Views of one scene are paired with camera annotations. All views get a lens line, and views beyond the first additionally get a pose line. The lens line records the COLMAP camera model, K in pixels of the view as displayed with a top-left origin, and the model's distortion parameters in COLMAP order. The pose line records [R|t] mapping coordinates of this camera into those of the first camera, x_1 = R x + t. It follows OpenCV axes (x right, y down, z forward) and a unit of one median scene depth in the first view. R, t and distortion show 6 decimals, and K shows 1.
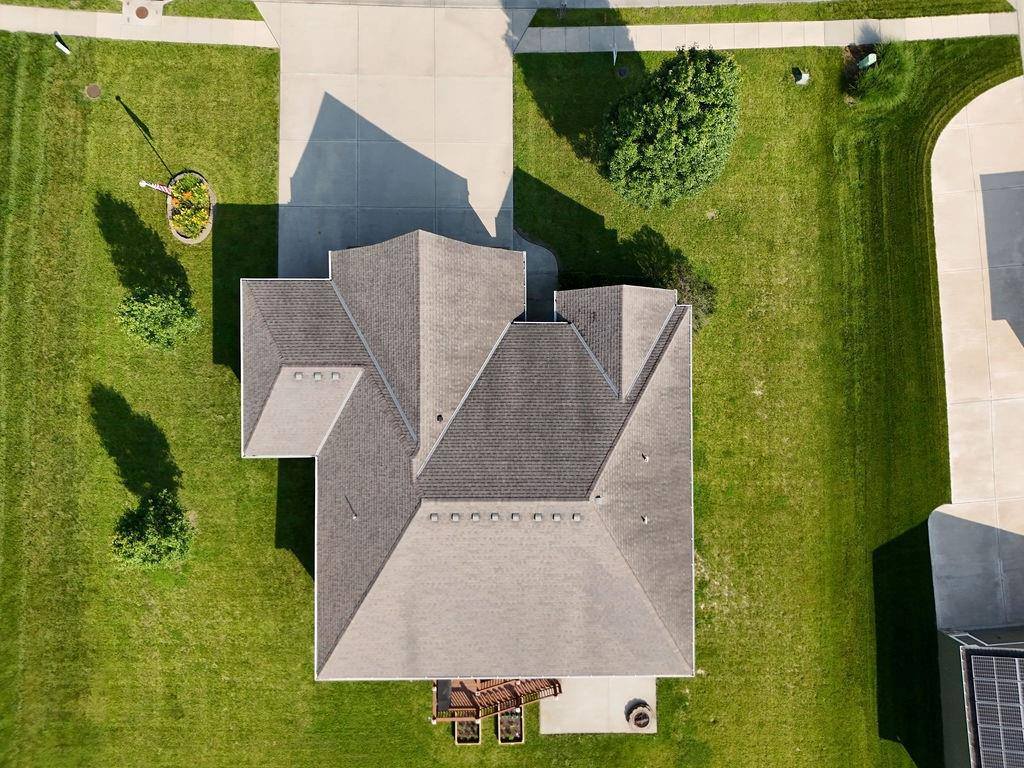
lens RADIAL K [[720.8, 0, 512.0], [0, 720.8, 384.0], [0, 0, 1]] dist [0.070963, -0.089119]
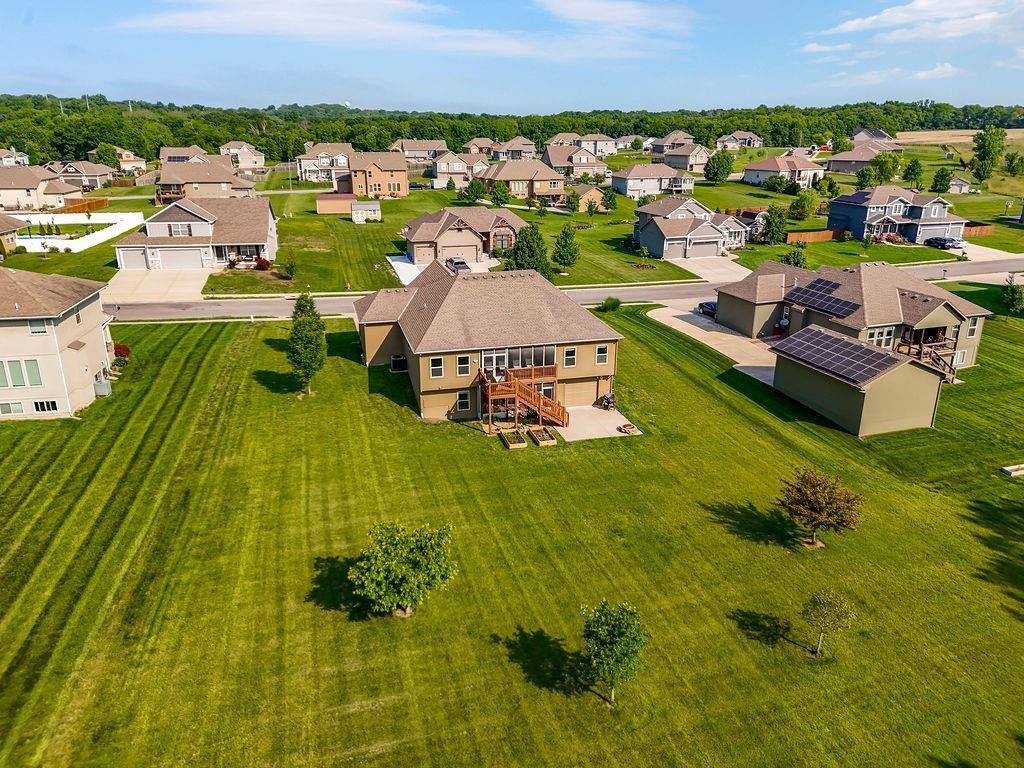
lens RADIAL K [[720.8, 0, 512.0], [0, 720.8, 384.0], [0, 0, 1]] dist [0.070963, -0.089119]
pose [[0.964681, -0.085287, 0.249232, -0.419208], [0.263100, 0.358614, -0.895642, 1.750830], [-0.012992, 0.929582, 0.368387, 0.406377]]
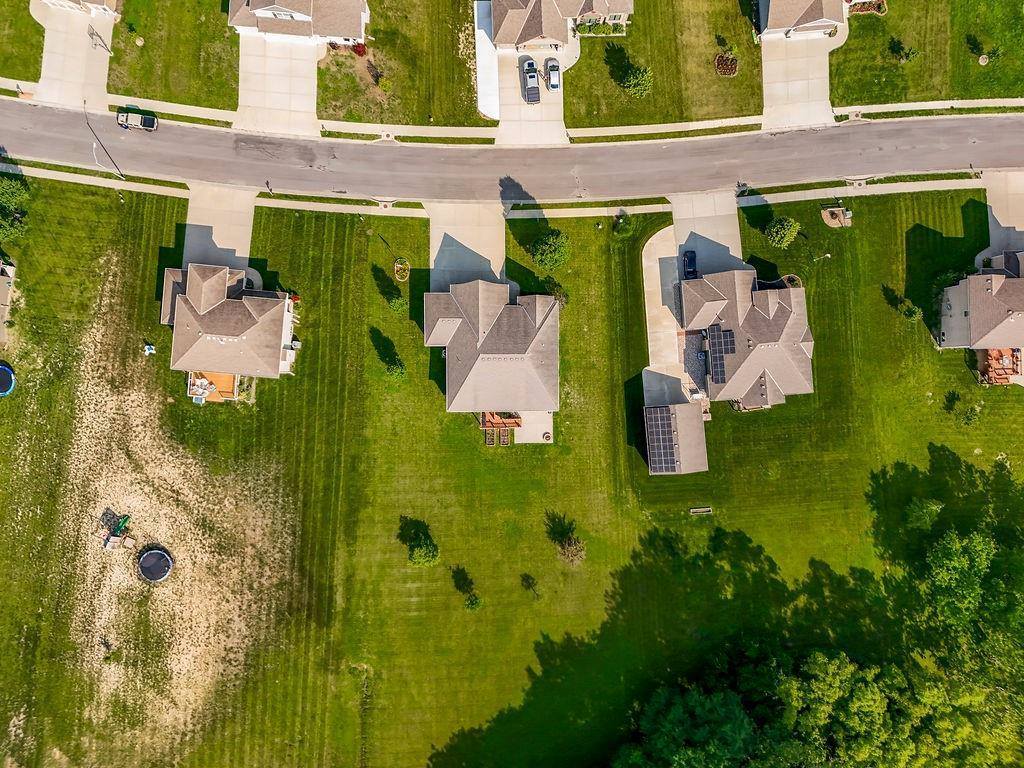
lens RADIAL K [[720.8, 0, 512.0], [0, 720.8, 384.0], [0, 0, 1]] dist [0.070963, -0.089119]
pose [[0.999995, -0.000645, 0.003054, 0.020777], [0.000632, 0.999990, 0.004342, 0.234358], [-0.003057, -0.004340, 0.999986, -2.095772]]
